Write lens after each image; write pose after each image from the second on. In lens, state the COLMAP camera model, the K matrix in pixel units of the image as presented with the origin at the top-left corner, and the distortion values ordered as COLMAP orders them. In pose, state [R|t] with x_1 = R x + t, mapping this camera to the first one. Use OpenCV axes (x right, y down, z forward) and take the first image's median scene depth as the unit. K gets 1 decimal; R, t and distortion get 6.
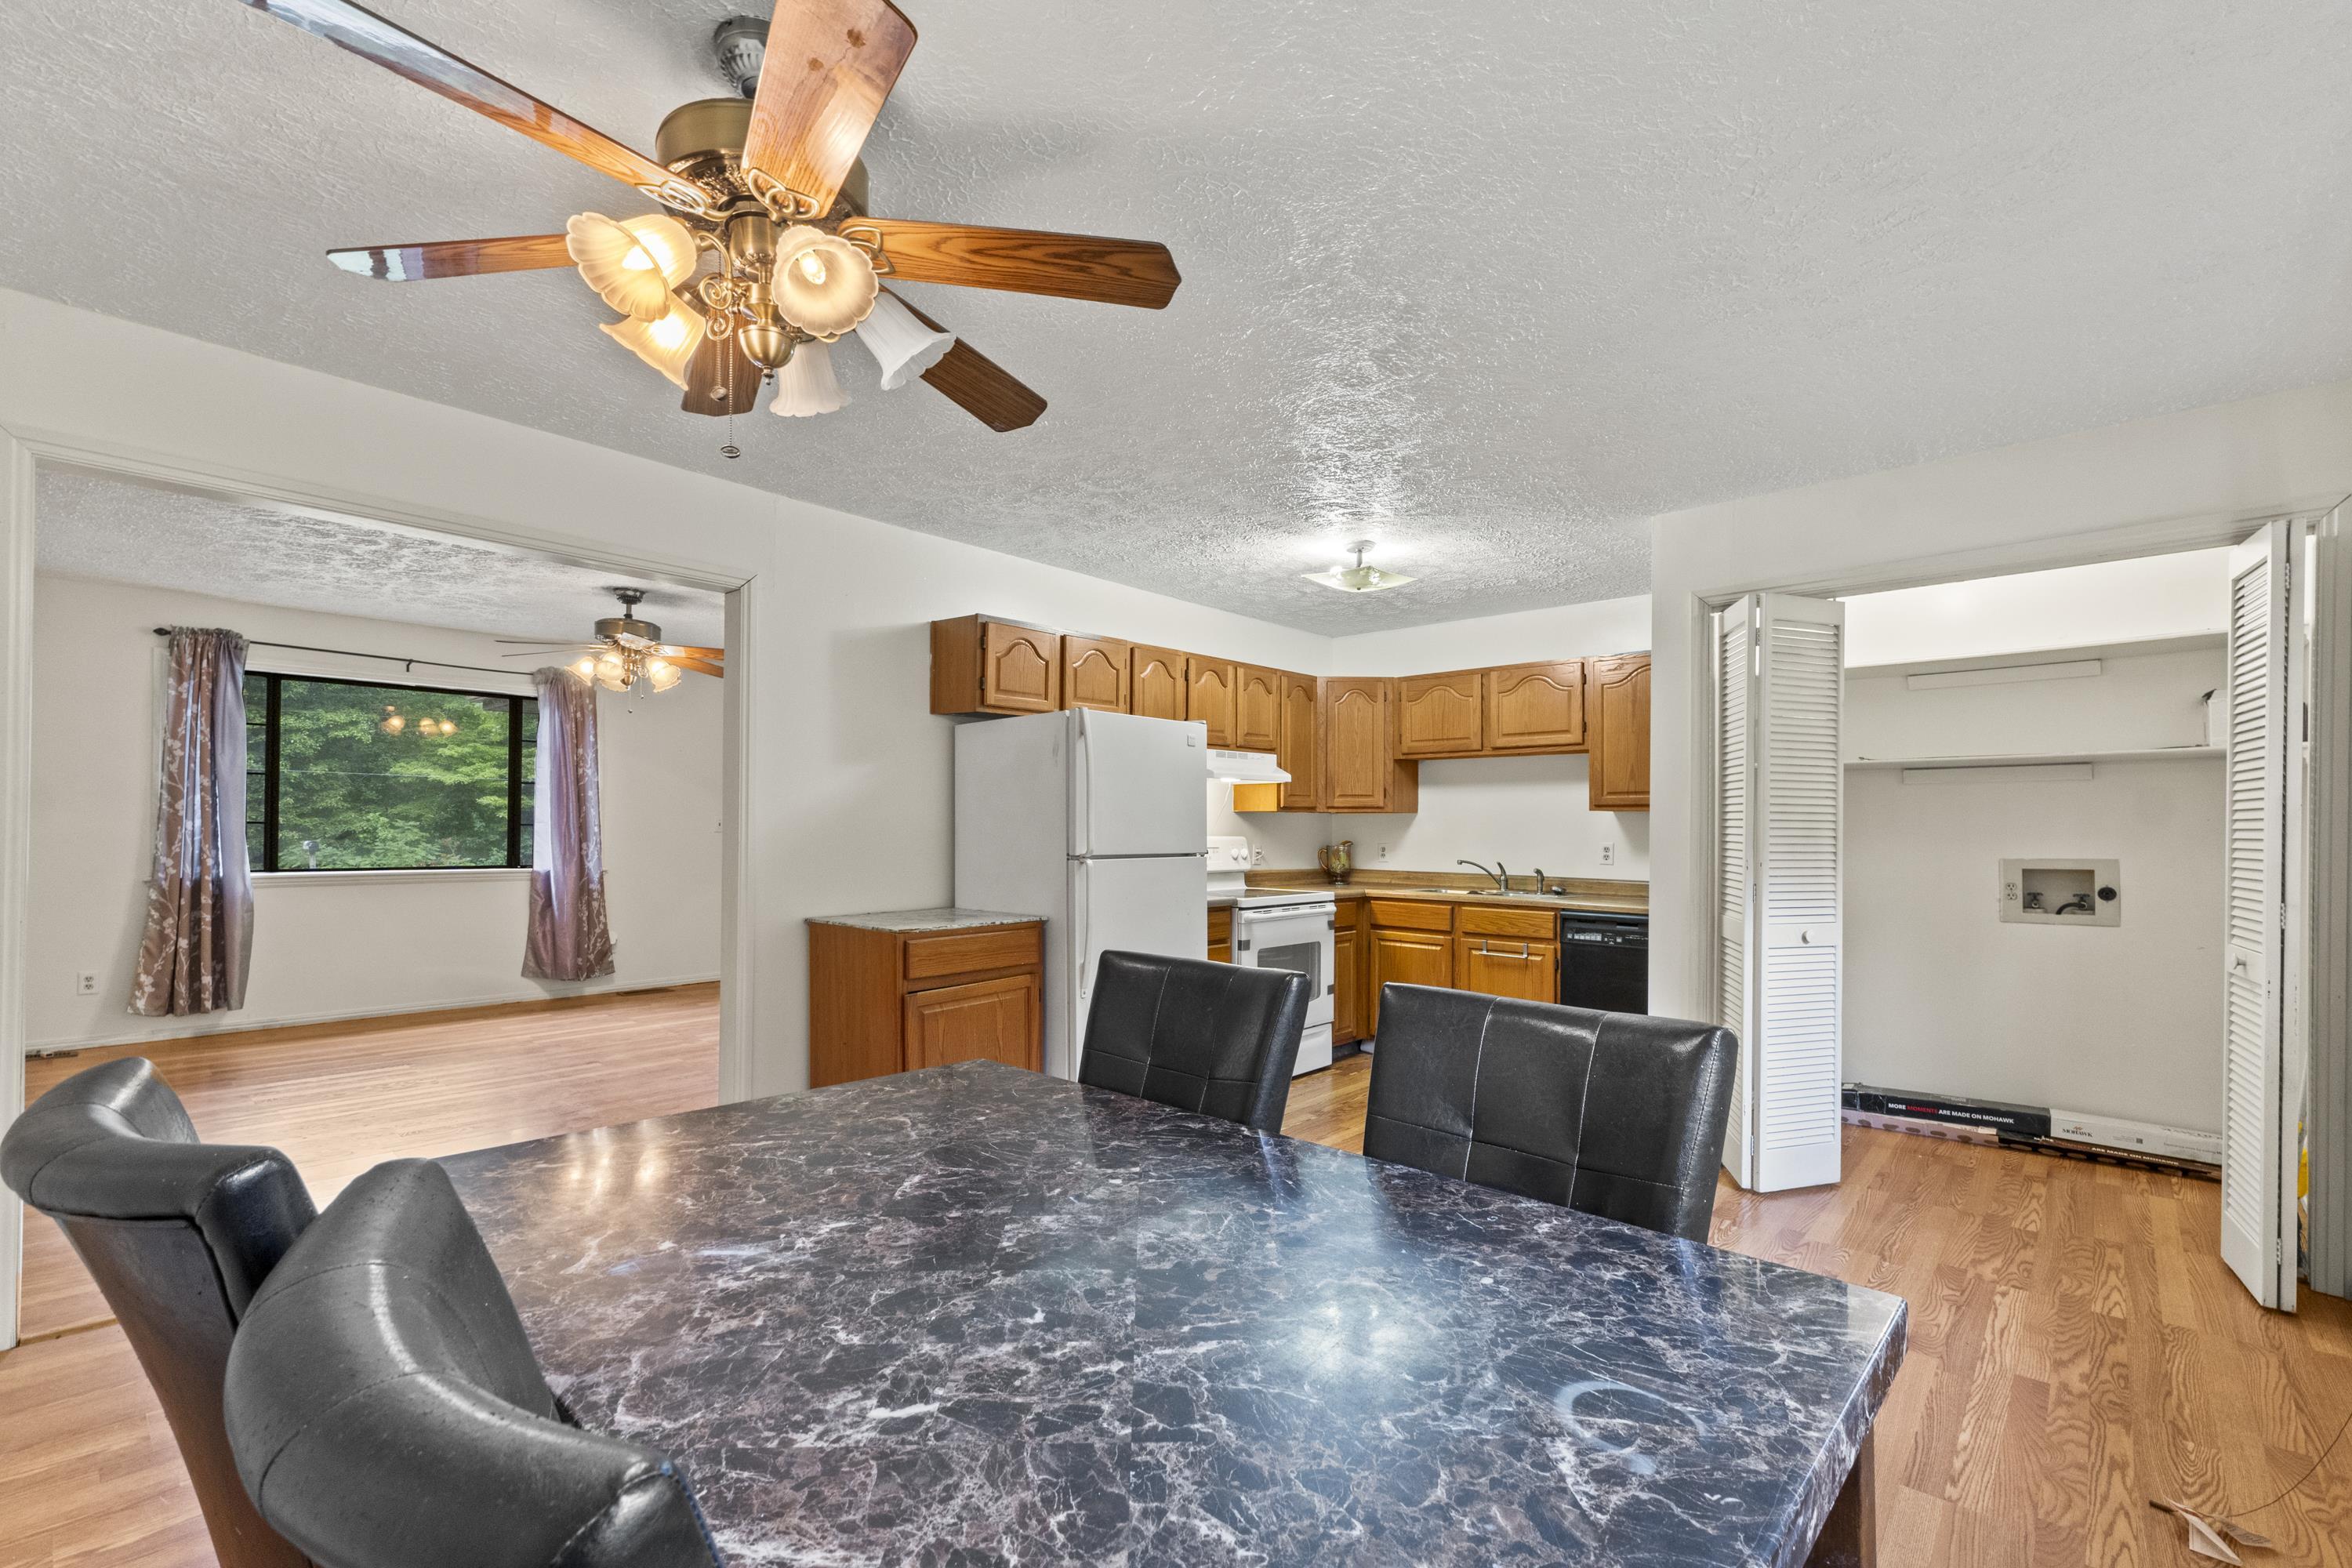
lens RADIAL K [[1032.4, 0, 1177.2], [0, 1032.4, 819.2], [0, 0, 1]] dist [0.000343, 0.000211]
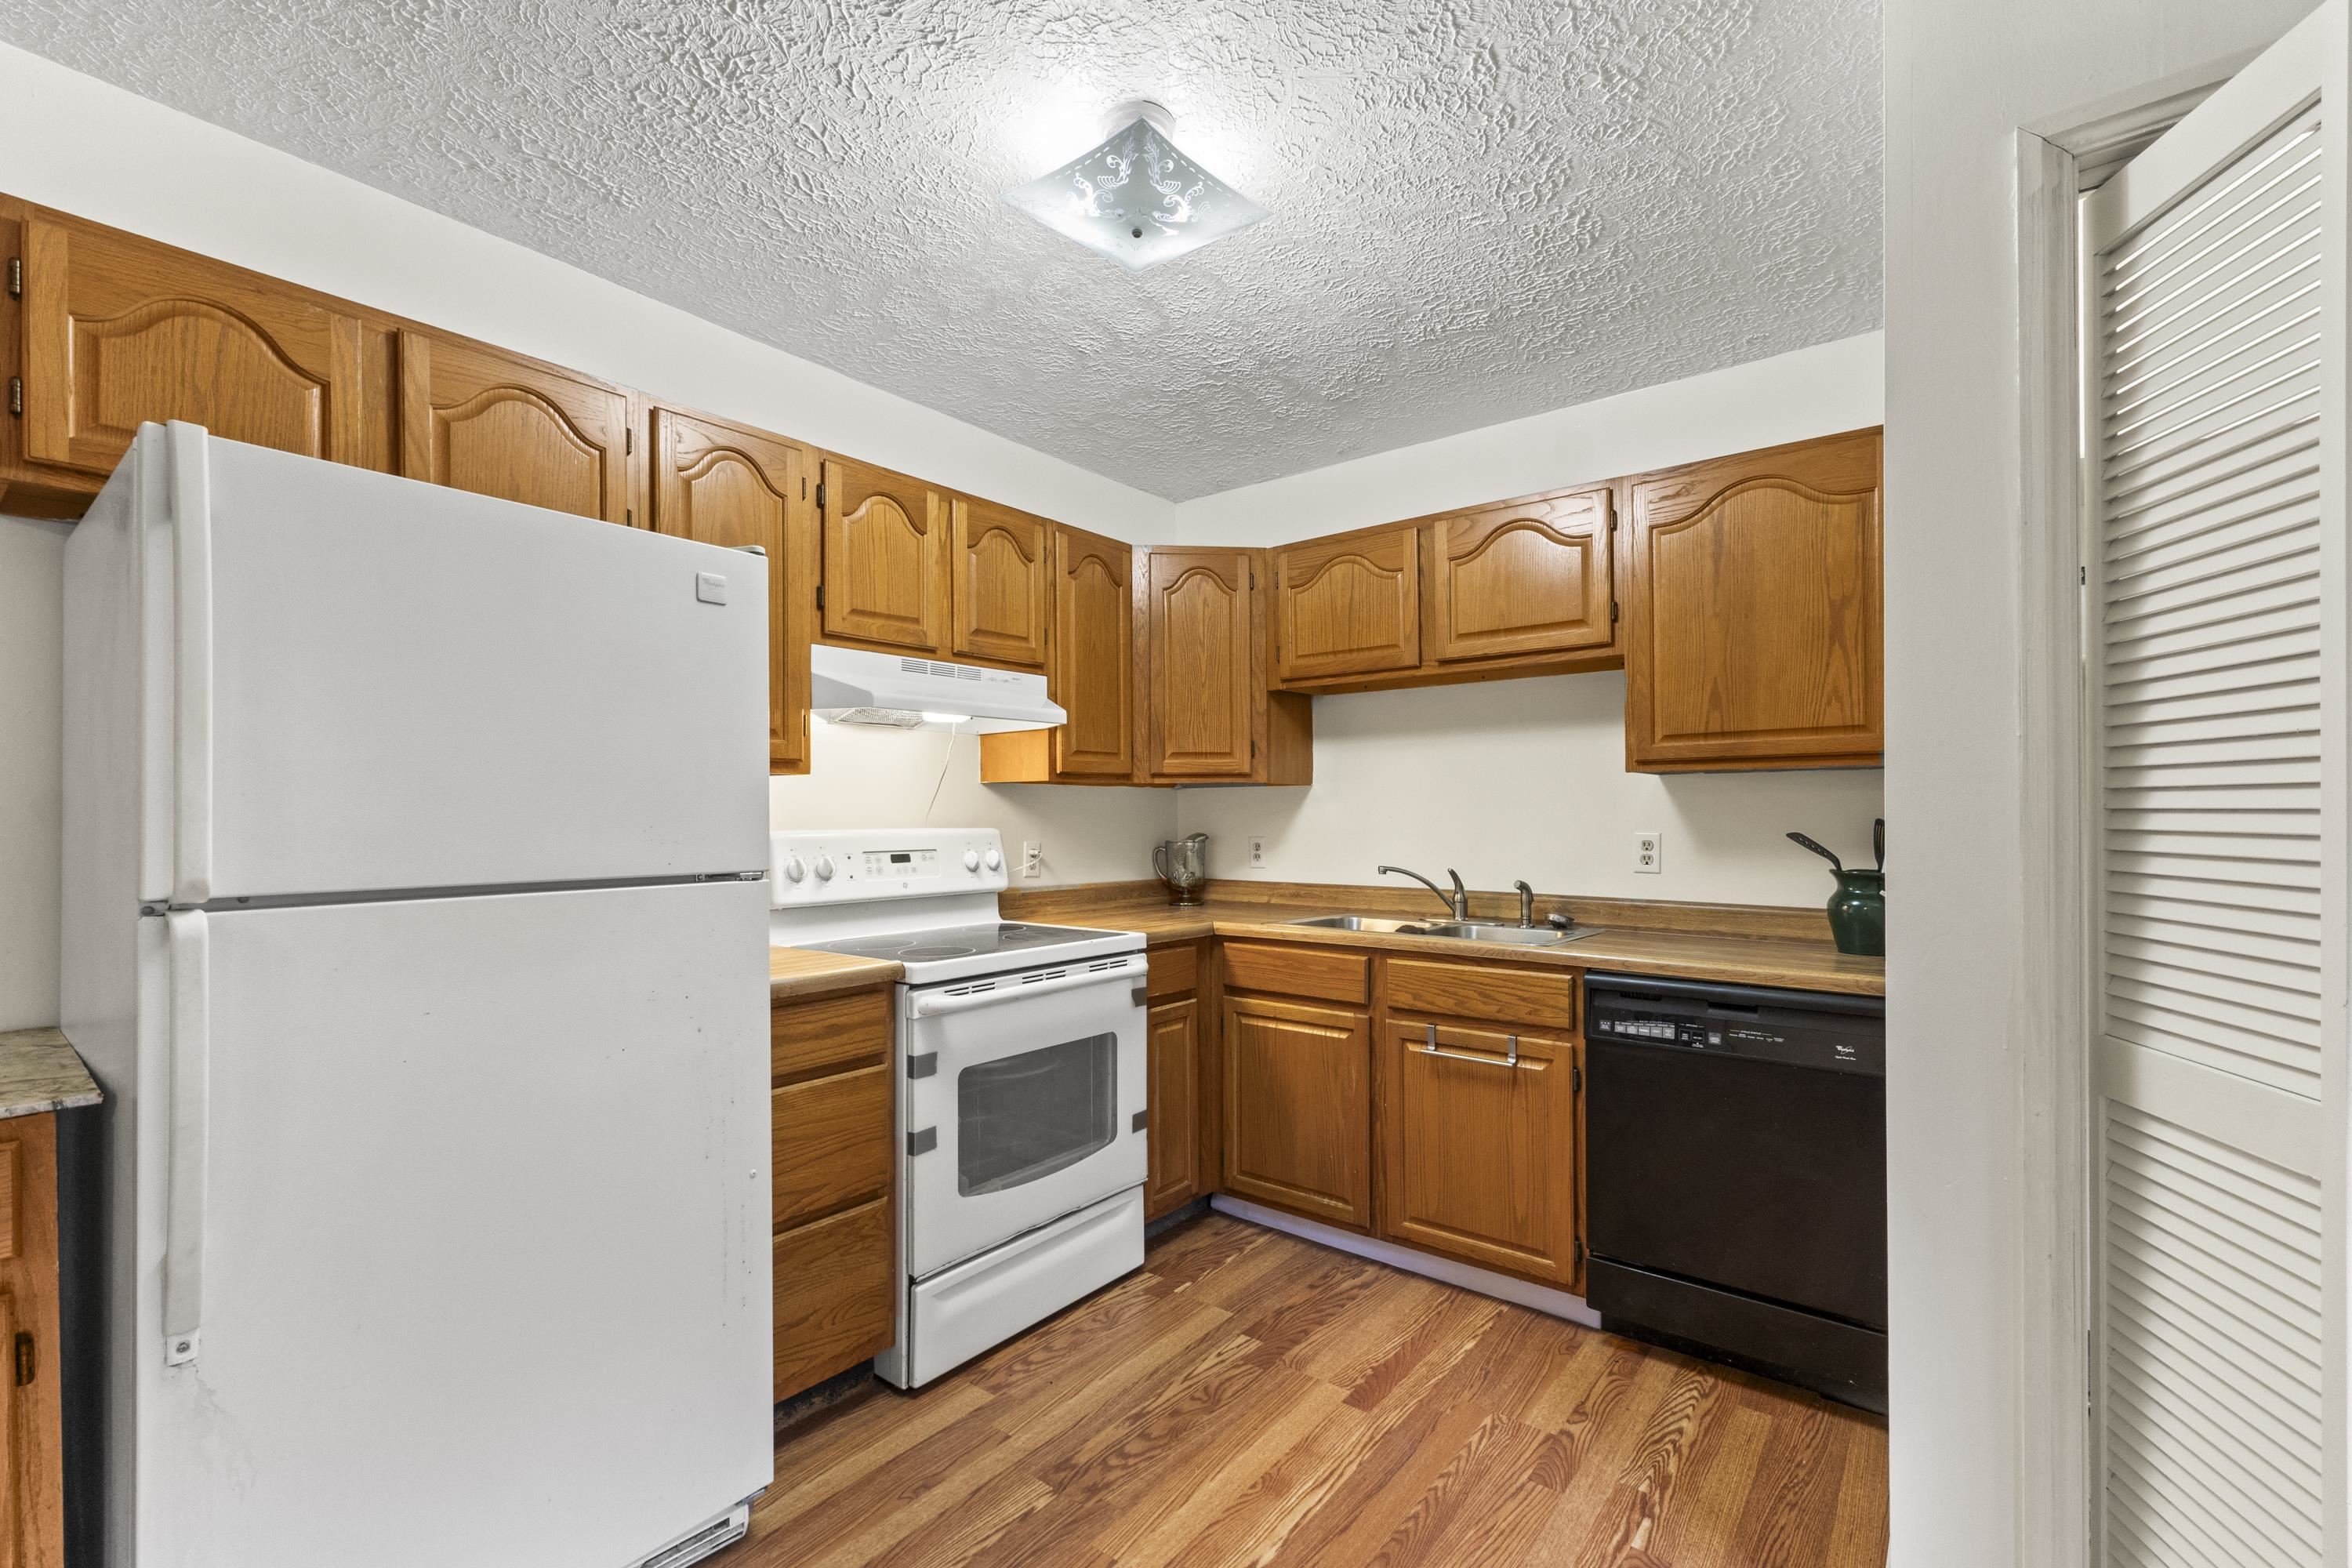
lens RADIAL K [[1014.7, 0, 1176.9], [0, 1014.7, 809.8], [0, 0, 1]] dist [0.001422, 0.000130]
pose [[0.997659, -0.009901, 0.067666, 0.135351], [0.009839, 0.999951, 0.001251, 0.007772], [-0.067675, -0.000582, 0.997707, 0.493672]]
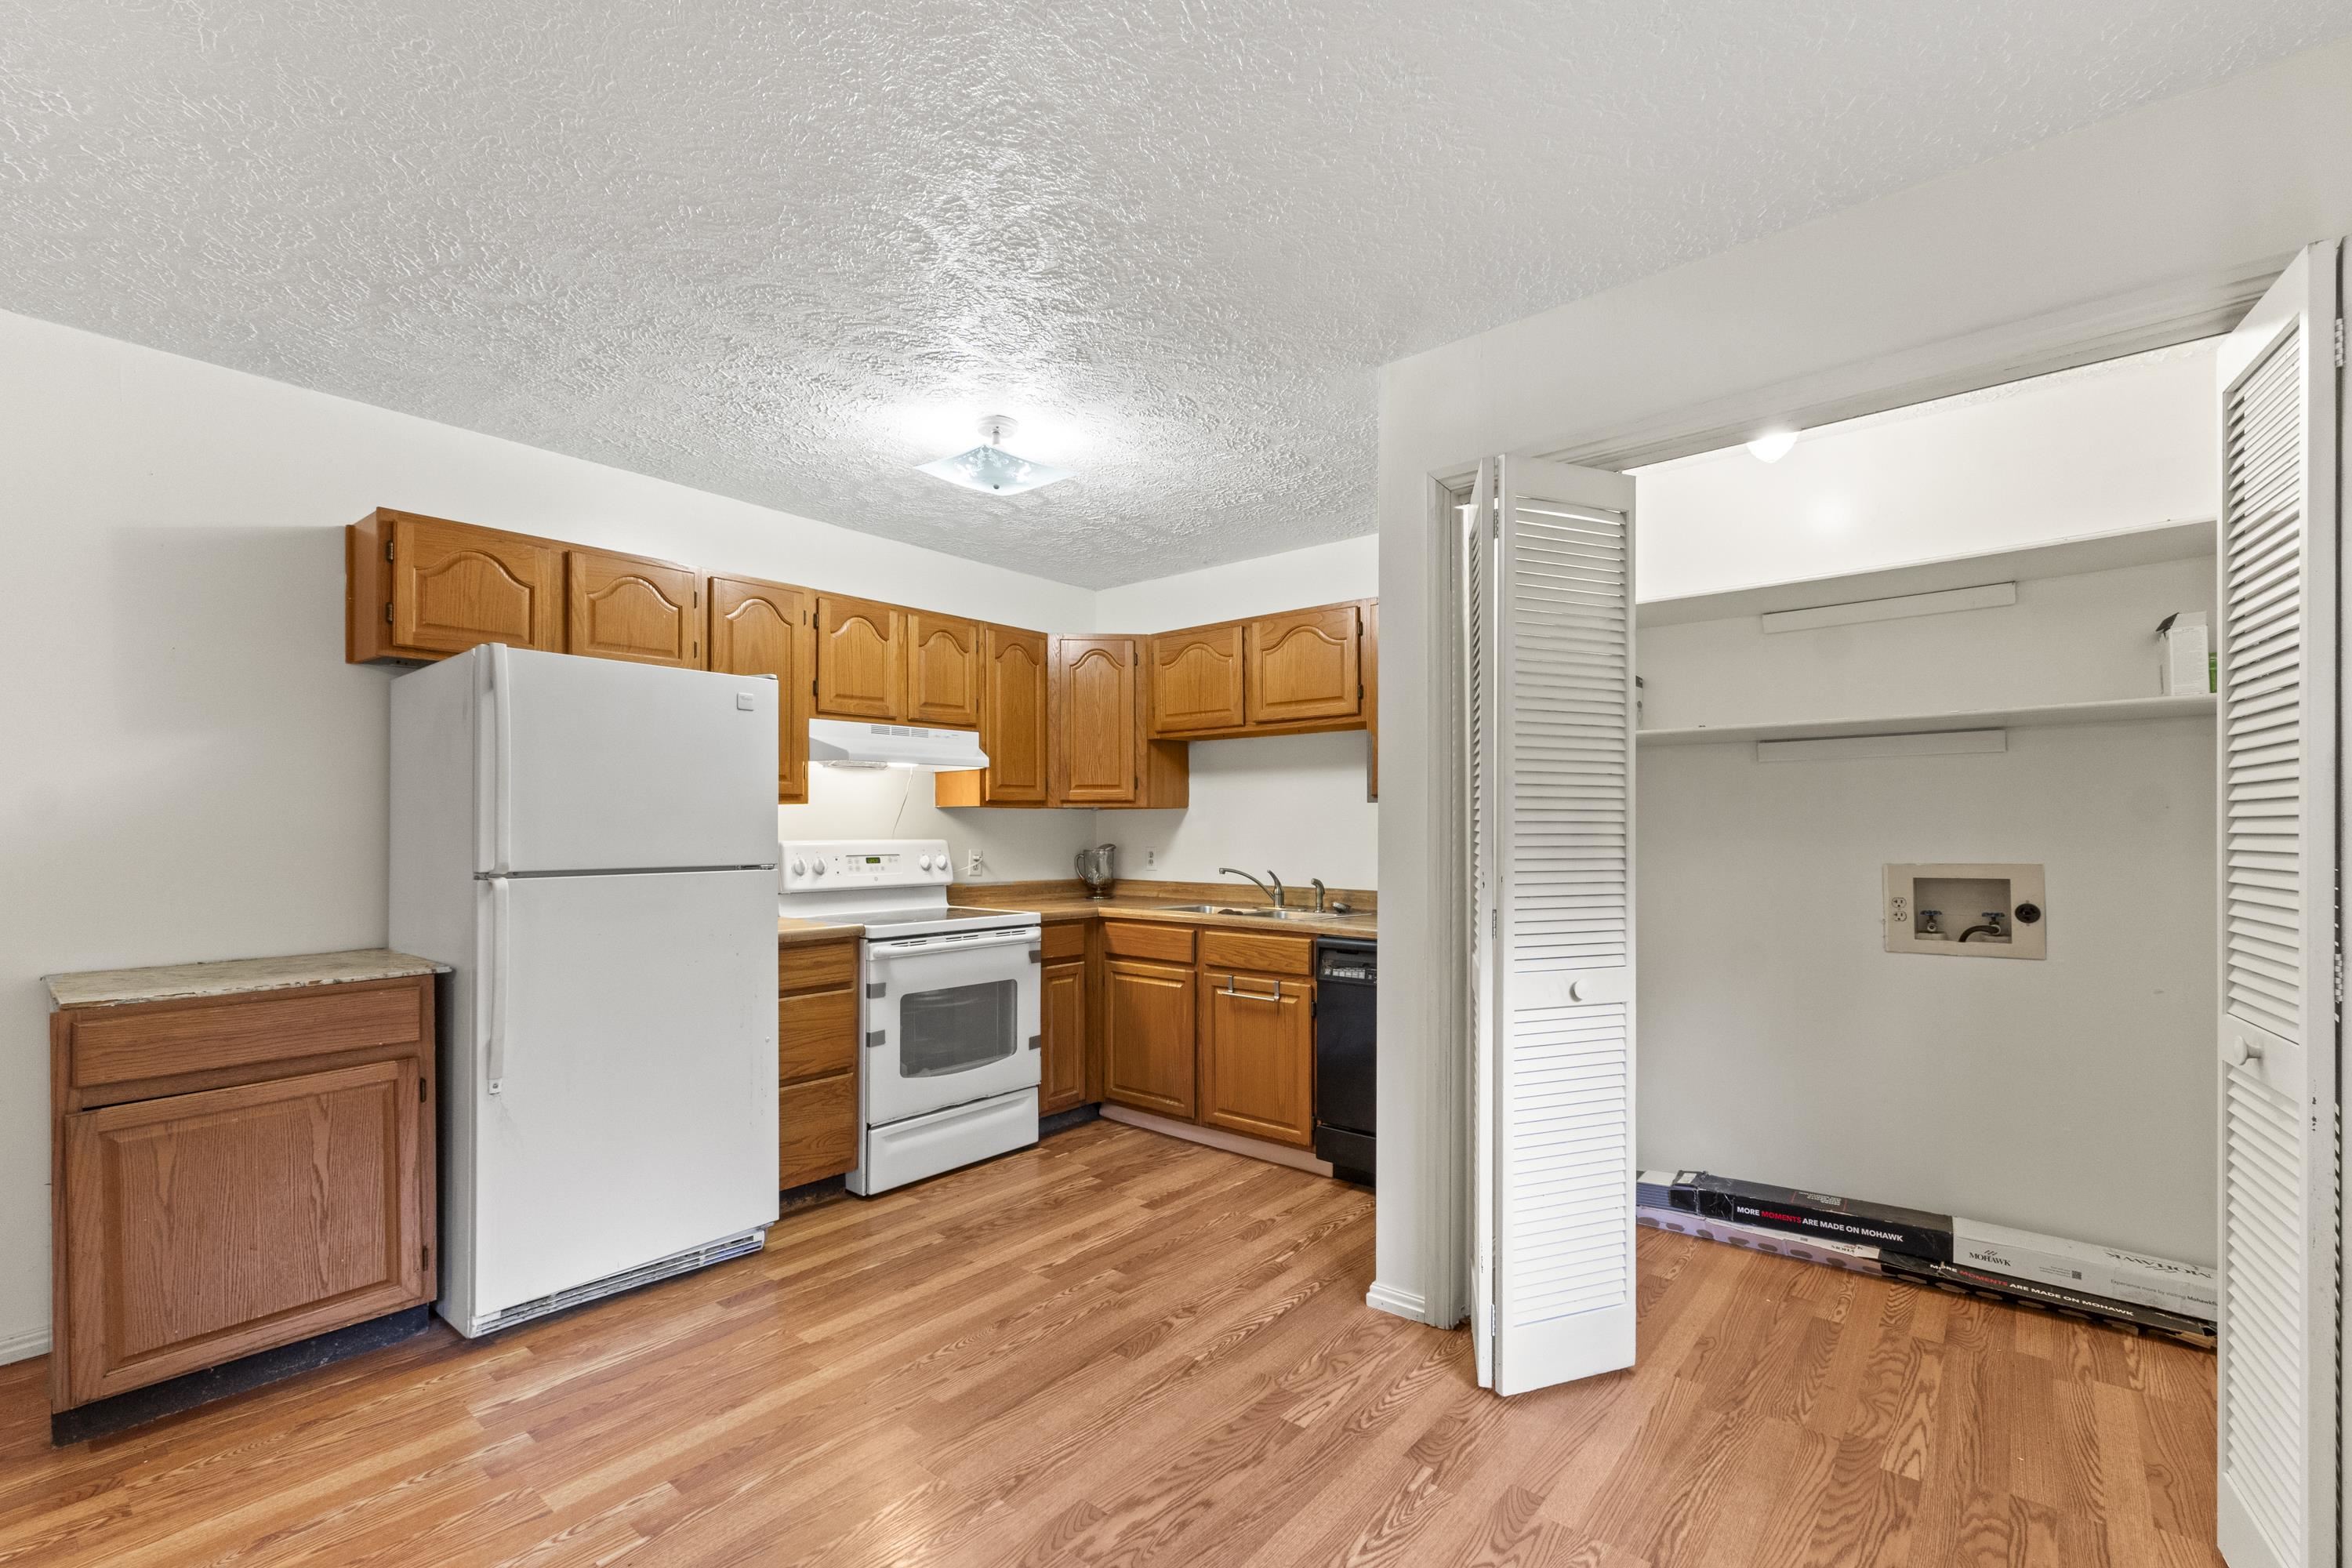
lens RADIAL K [[1031.3, 0, 1178.8], [0, 1031.3, 816.1], [0, 0, 1]] dist [0.000622, 0.000235]
pose [[0.999135, -0.006356, 0.041095, 0.225569], [0.006554, 0.999967, -0.004697, 0.004319], [-0.041064, 0.004962, 0.999144, 0.246339]]
